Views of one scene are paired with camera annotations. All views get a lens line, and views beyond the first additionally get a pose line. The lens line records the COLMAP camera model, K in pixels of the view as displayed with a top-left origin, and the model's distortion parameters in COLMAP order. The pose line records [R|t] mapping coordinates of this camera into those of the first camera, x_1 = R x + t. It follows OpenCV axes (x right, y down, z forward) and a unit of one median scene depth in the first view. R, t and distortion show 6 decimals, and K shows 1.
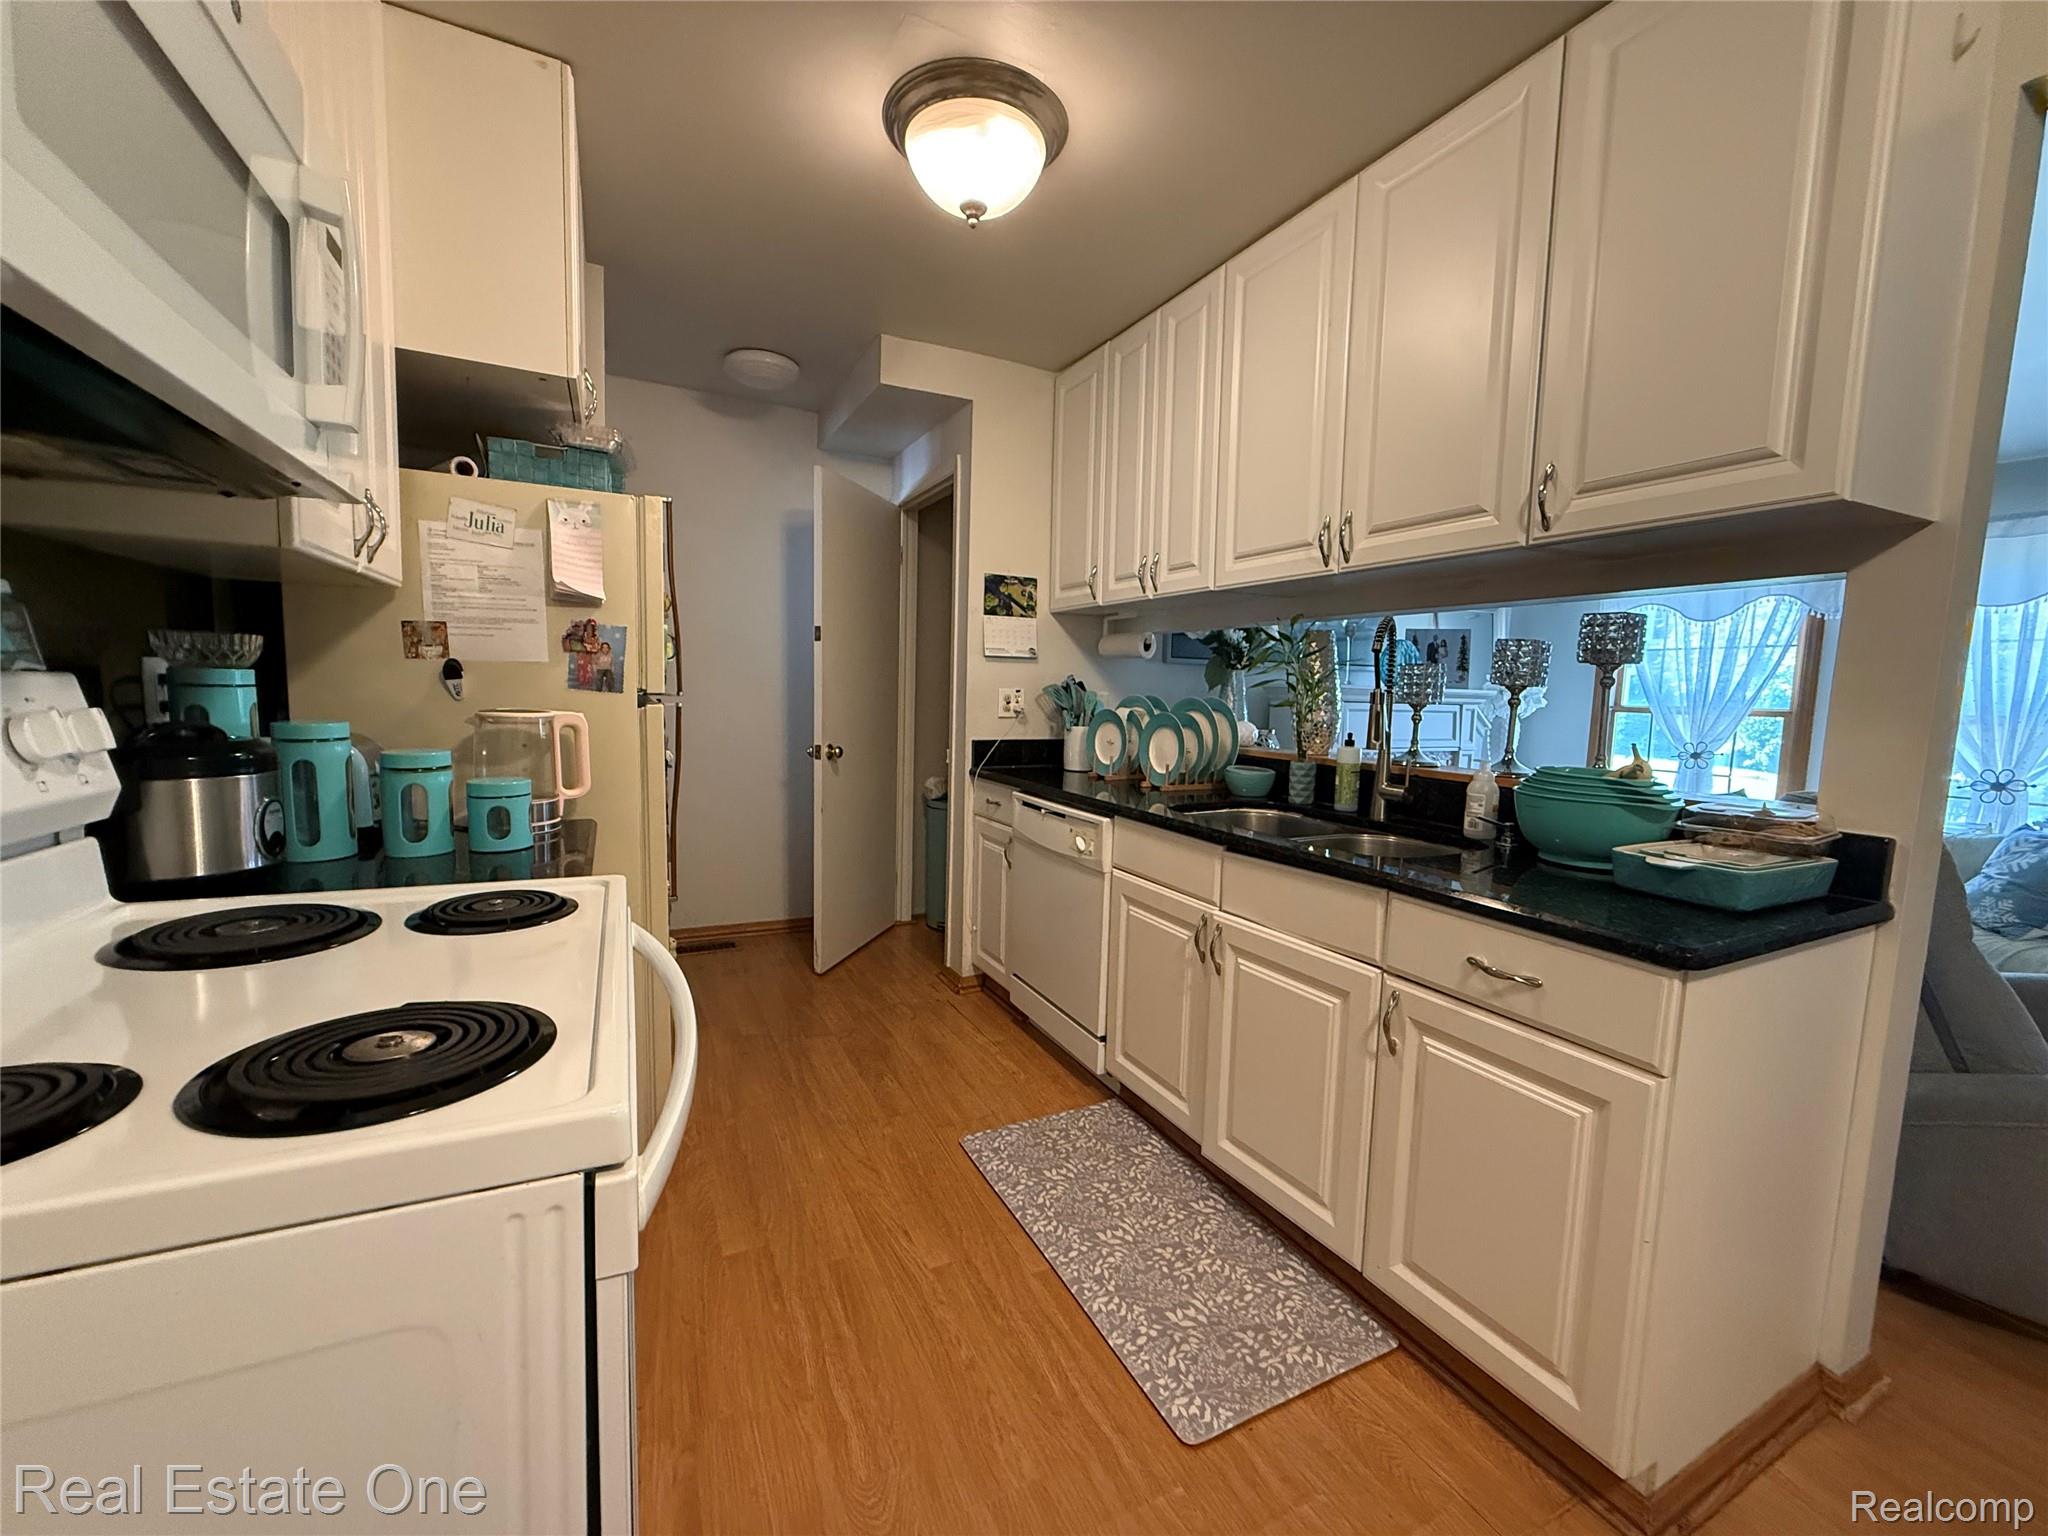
lens RADIAL K [[810.1, 0, 1023.5], [0, 810.1, 765.7], [0, 0, 1]] dist [-0.009978, -0.000198]
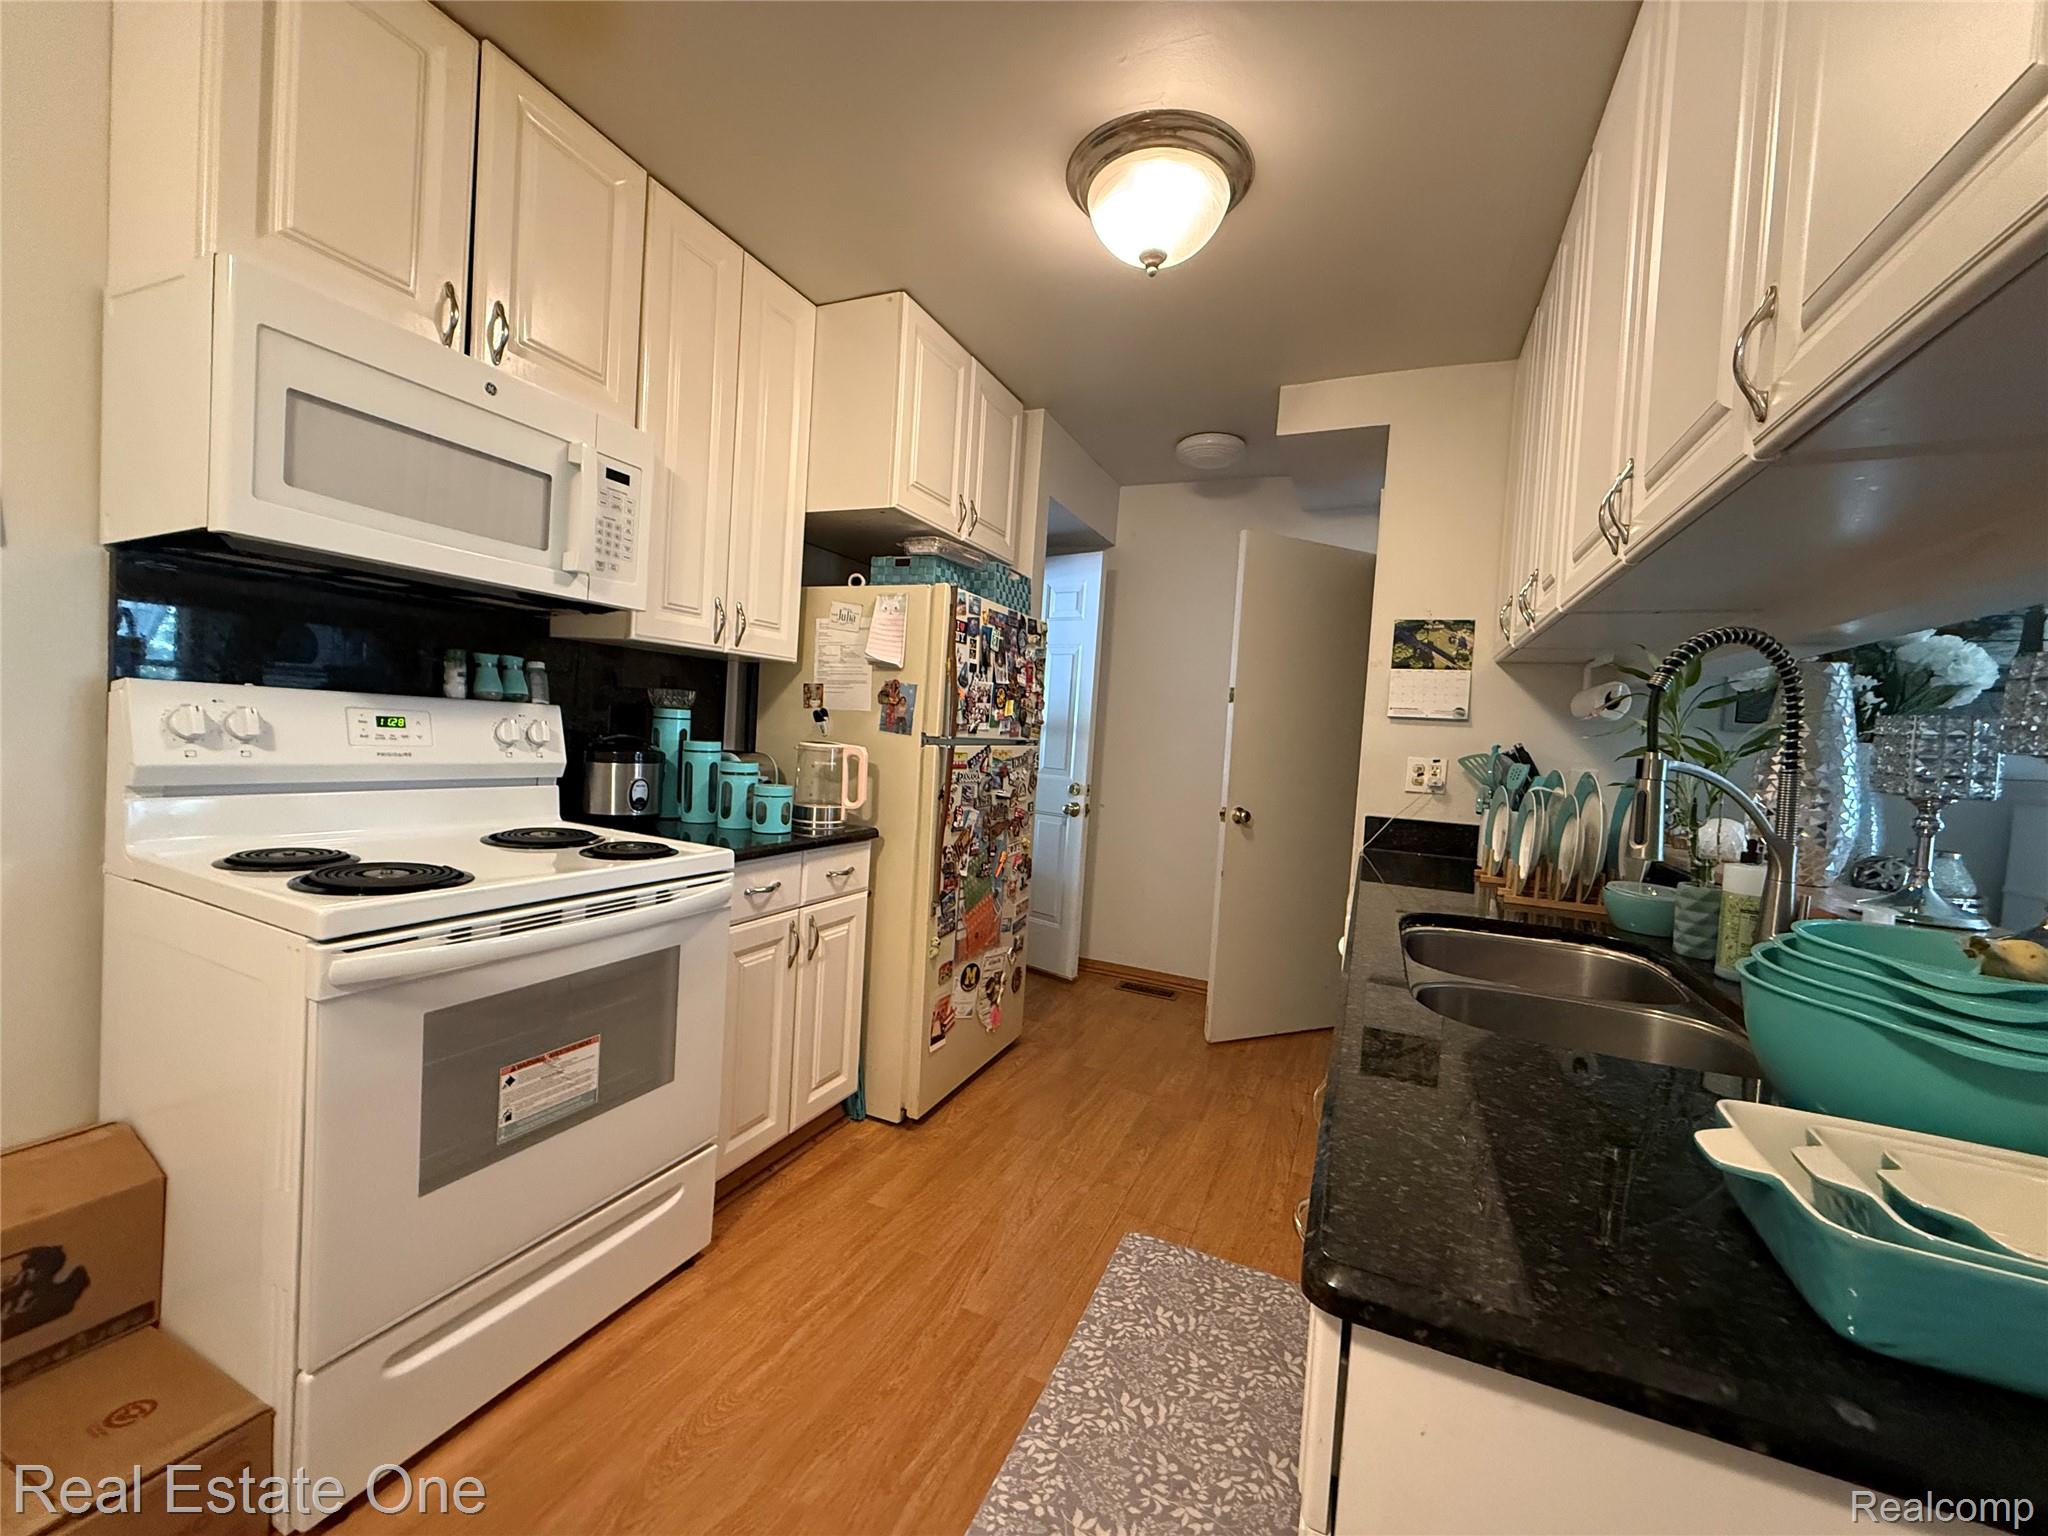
lens RADIAL K [[810.1, 0, 1014.2], [0, 810.1, 761.7], [0, 0, 1]] dist [-0.009978, -0.000198]
pose [[0.630009, 0.042025, -0.775450, 0.636390], [-0.120252, 0.991770, -0.043950, -0.010582], [0.767221, 0.120939, 0.629878, 0.319882]]
